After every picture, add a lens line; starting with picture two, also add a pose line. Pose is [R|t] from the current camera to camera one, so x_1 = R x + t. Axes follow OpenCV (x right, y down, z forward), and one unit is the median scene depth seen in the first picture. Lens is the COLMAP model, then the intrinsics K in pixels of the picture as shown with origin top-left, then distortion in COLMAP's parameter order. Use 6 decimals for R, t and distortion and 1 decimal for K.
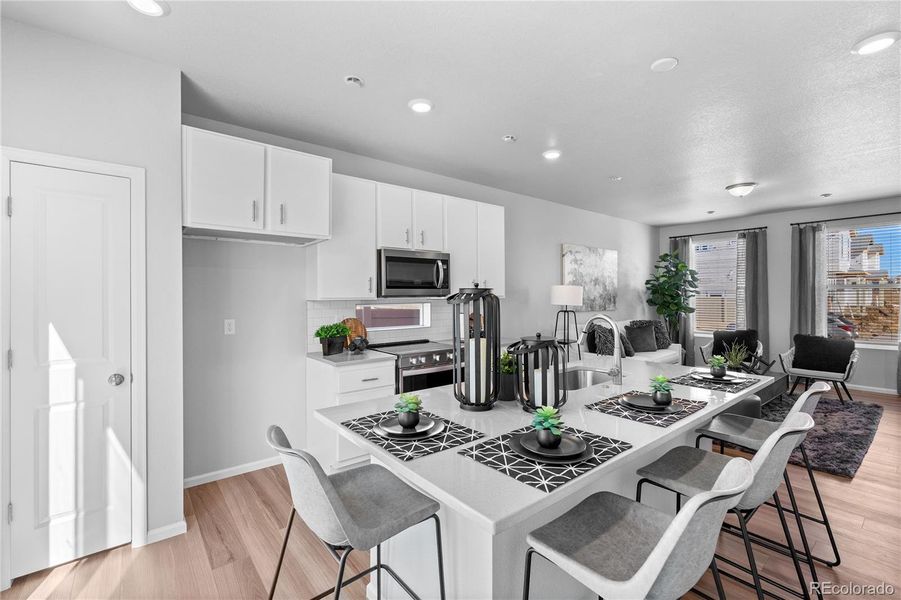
lens RADIAL K [[392.2, 0, 449.1], [0, 392.2, 294.8], [0, 0, 1]] dist [-0.001400, -0.000612]
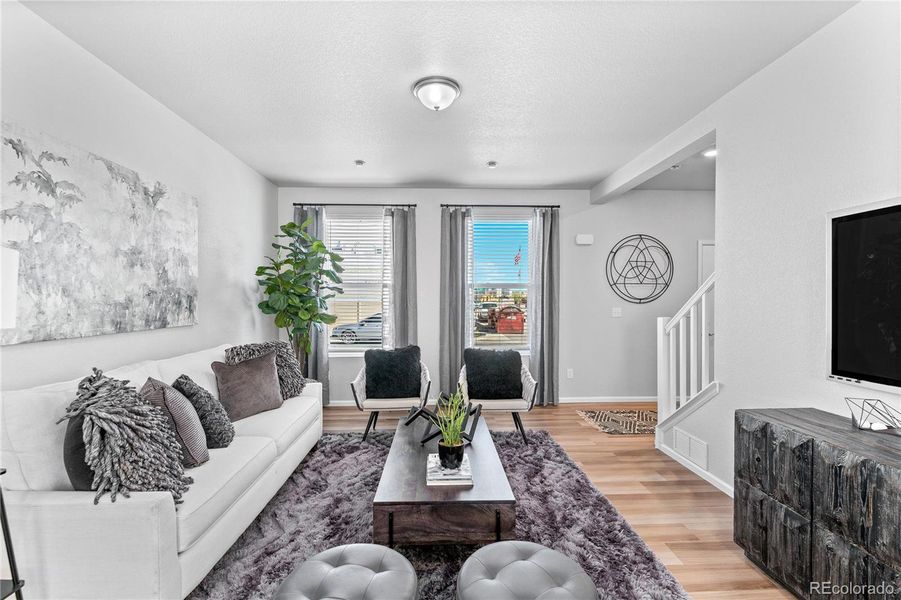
lens RADIAL K [[392.2, 0, 448.7], [0, 392.2, 303.0], [0, 0, 1]] dist [-0.001400, -0.000612]
pose [[0.595576, -0.006778, 0.803270, 0.238918], [-0.002185, 0.999947, 0.010058, 0.007476], [-0.803296, -0.007745, 0.595530, 0.495510]]
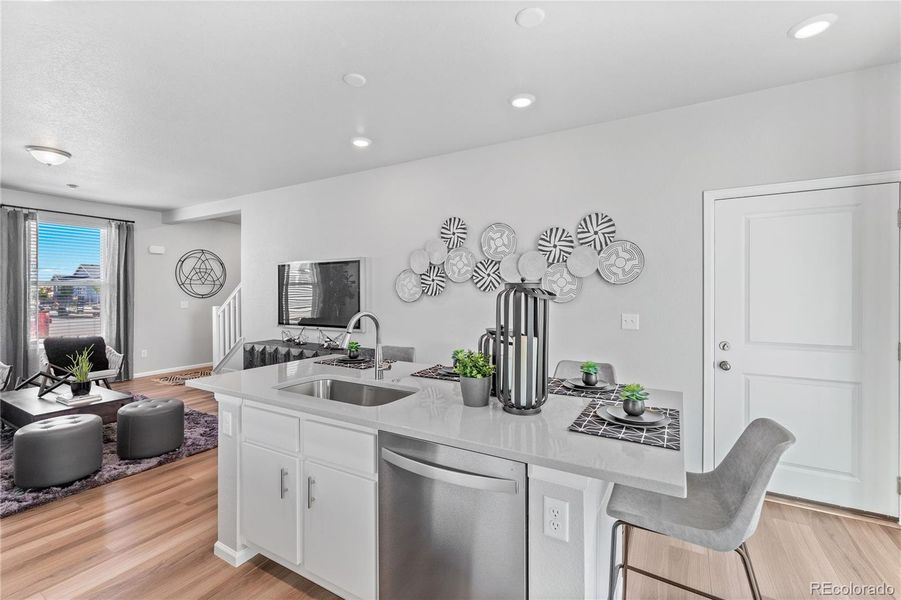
lens RADIAL K [[392.2, 0, 450.0], [0, 392.2, 296.2], [0, 0, 1]] dist [-0.001400, -0.000612]
pose [[-0.362400, -0.007152, 0.931995, -0.200105], [-0.003261, 0.999974, 0.006406, 0.000829], [-0.932017, -0.000718, -0.362414, 0.402531]]
